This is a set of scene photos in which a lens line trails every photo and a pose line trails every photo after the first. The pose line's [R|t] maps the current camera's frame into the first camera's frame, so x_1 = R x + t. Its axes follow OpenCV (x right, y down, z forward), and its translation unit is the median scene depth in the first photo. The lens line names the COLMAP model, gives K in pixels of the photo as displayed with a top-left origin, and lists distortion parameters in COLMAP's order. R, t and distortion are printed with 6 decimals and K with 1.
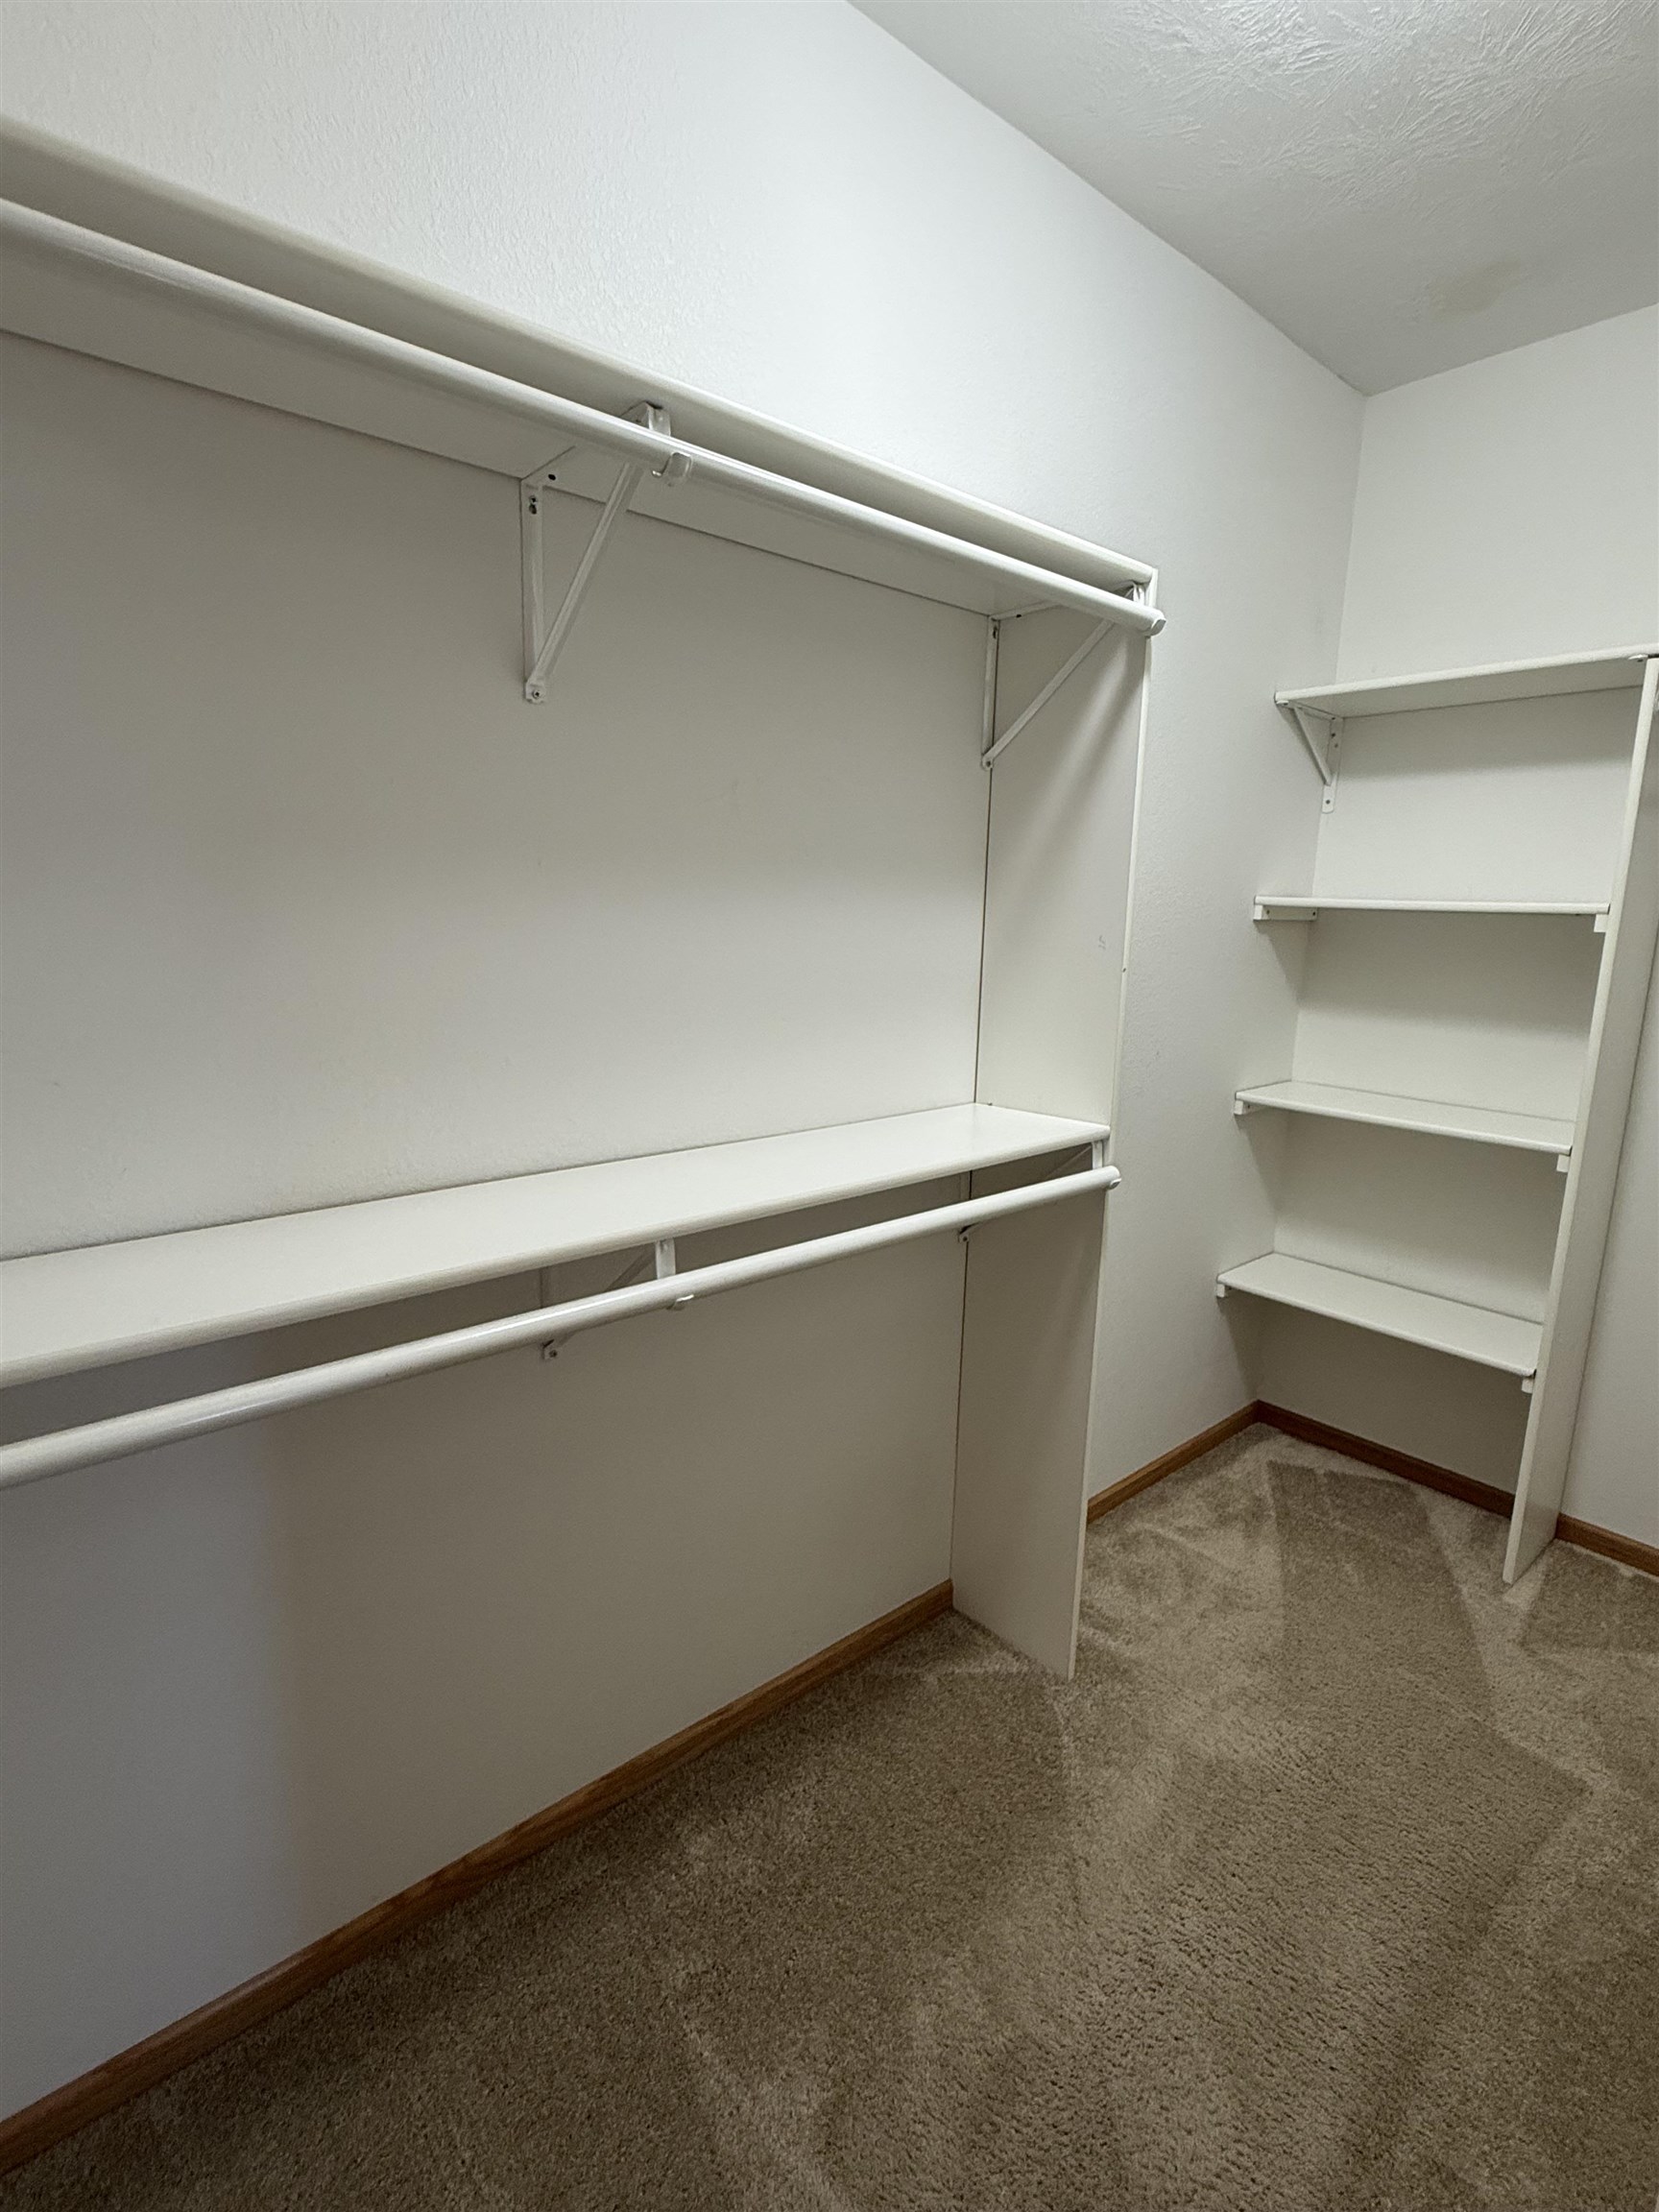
lens RADIAL K [[1046.8, 0, 829.5], [0, 1046.8, 1106.0], [0, 0, 1]] dist [0.000899, 0.000027]
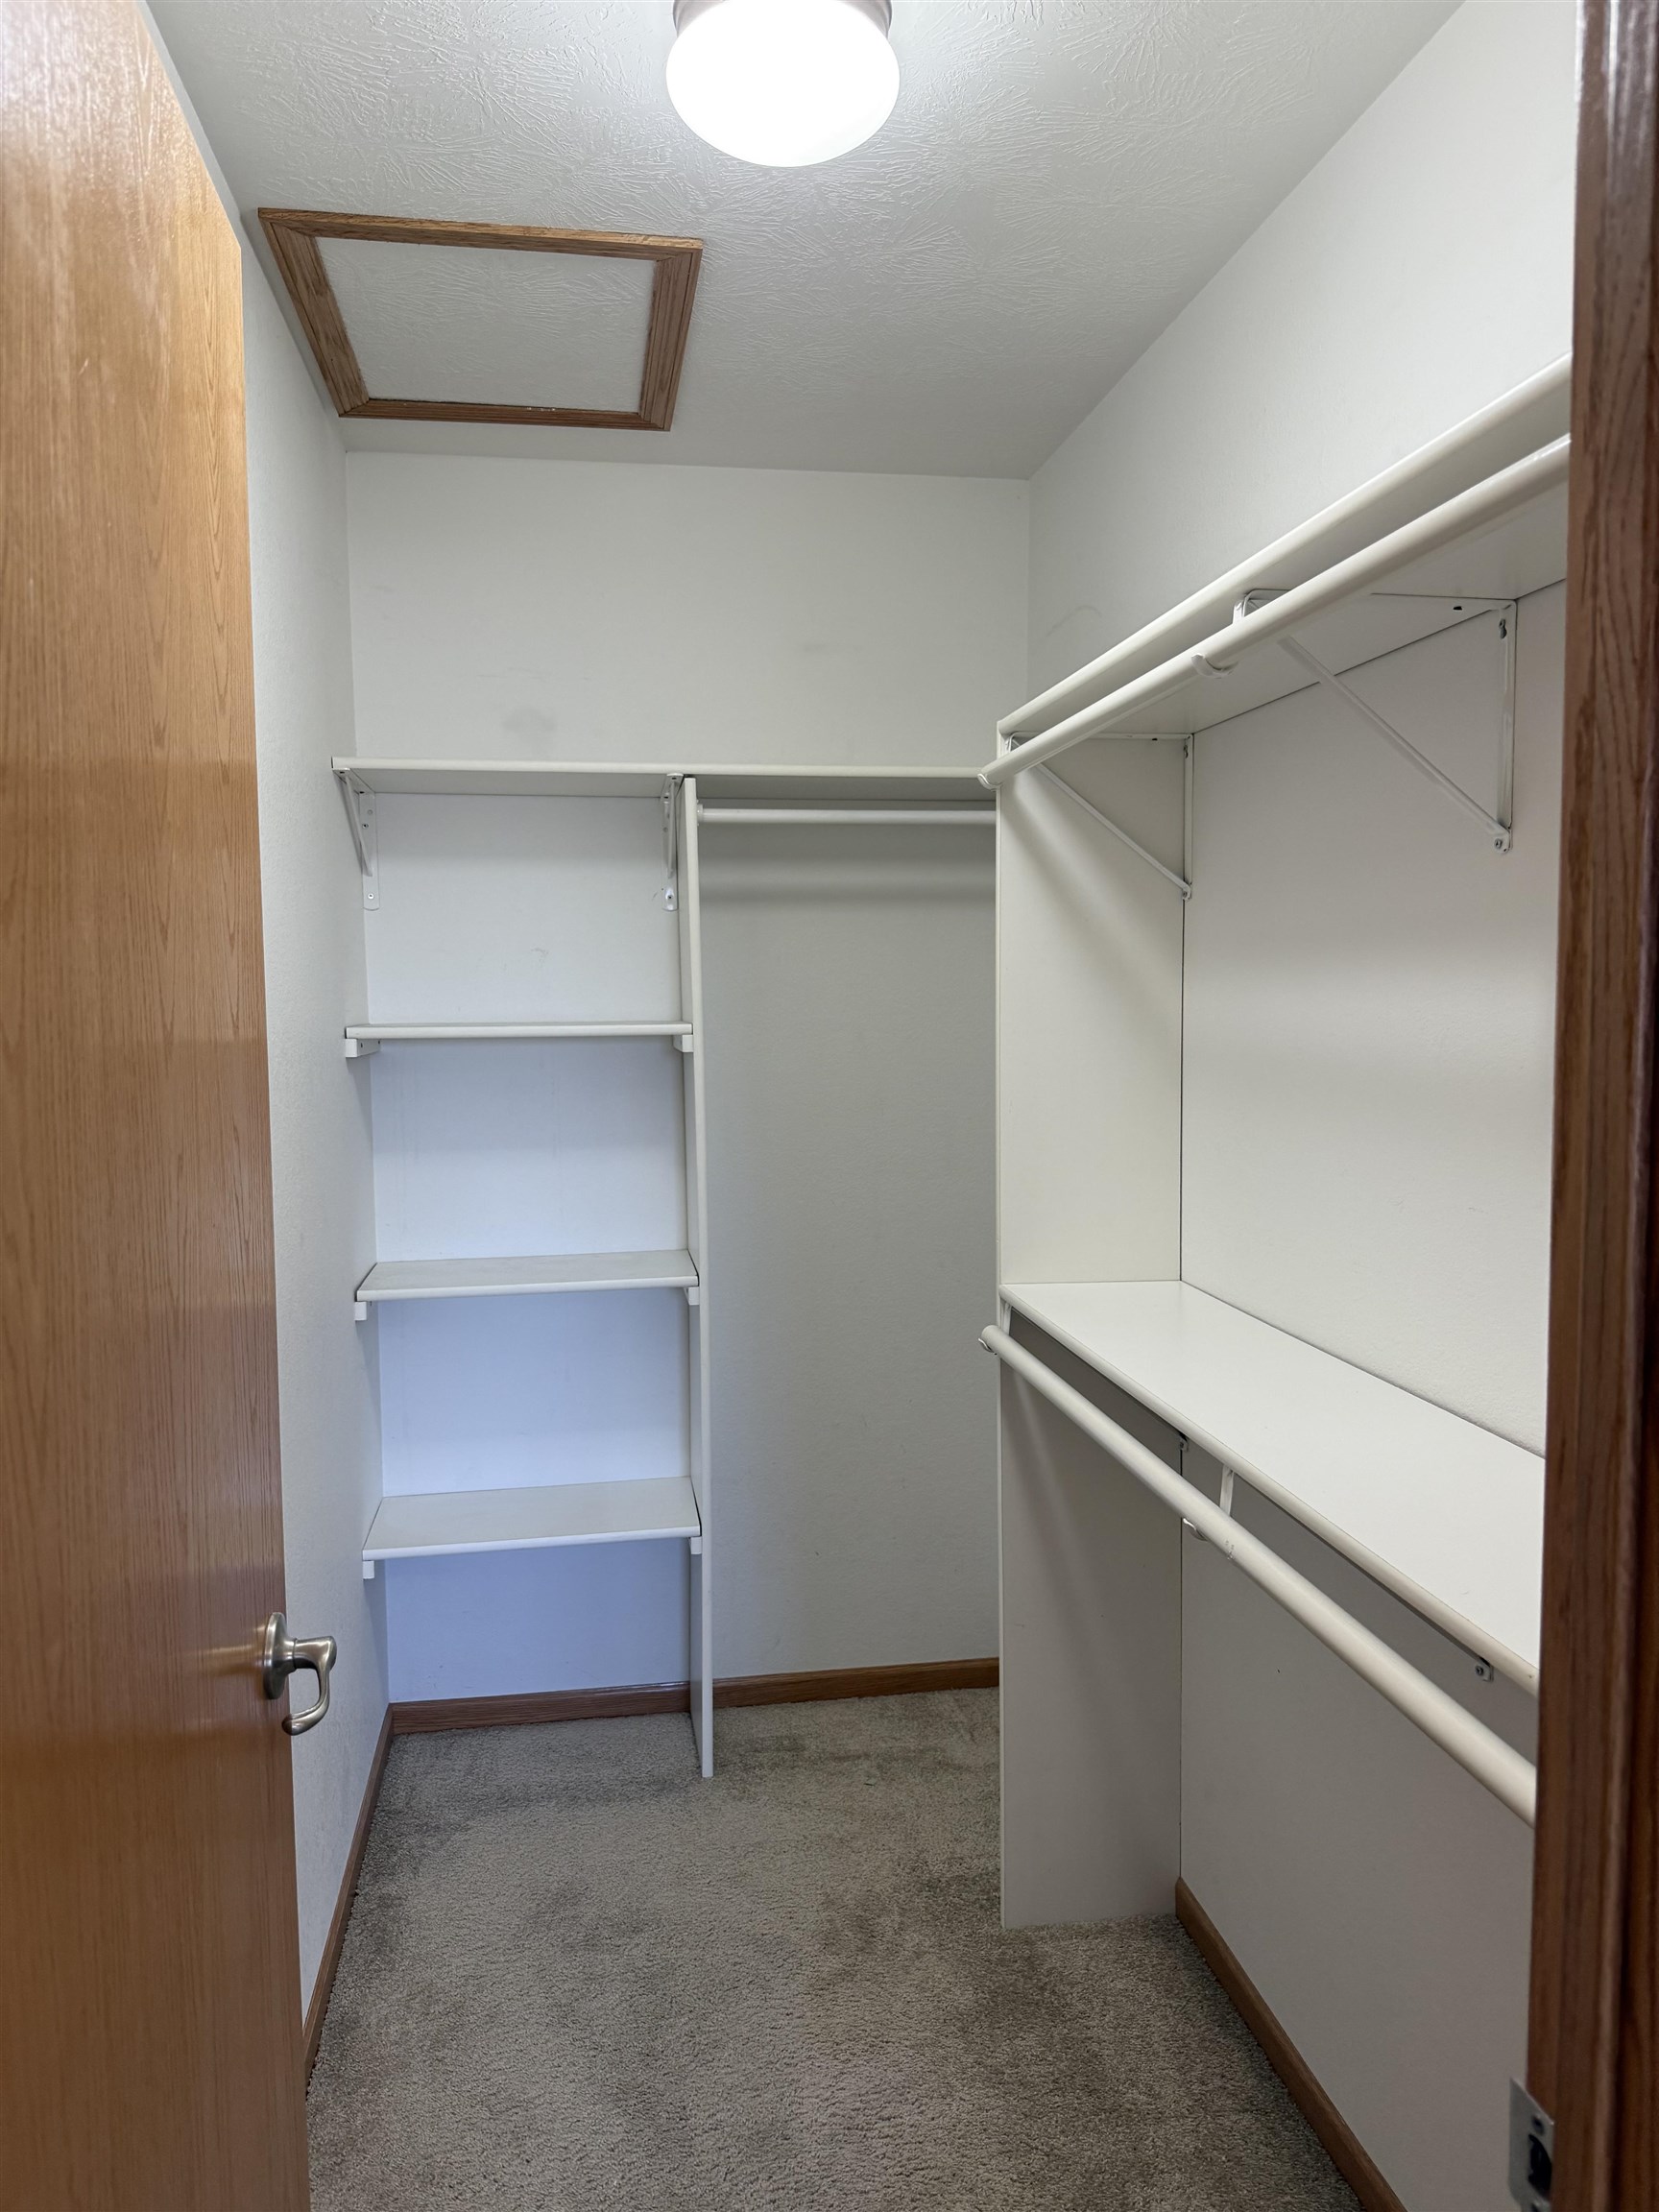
lens RADIAL K [[1548.2, 0, 829.5], [0, 1548.2, 1106.0], [0, 0, 1]] dist [-0.136714, -0.002736]
pose [[0.518741, -0.076700, 0.851484, -0.382820], [0.188777, 0.981660, -0.026580, -0.058000], [-0.833829, 0.174529, 0.523707, 0.176525]]
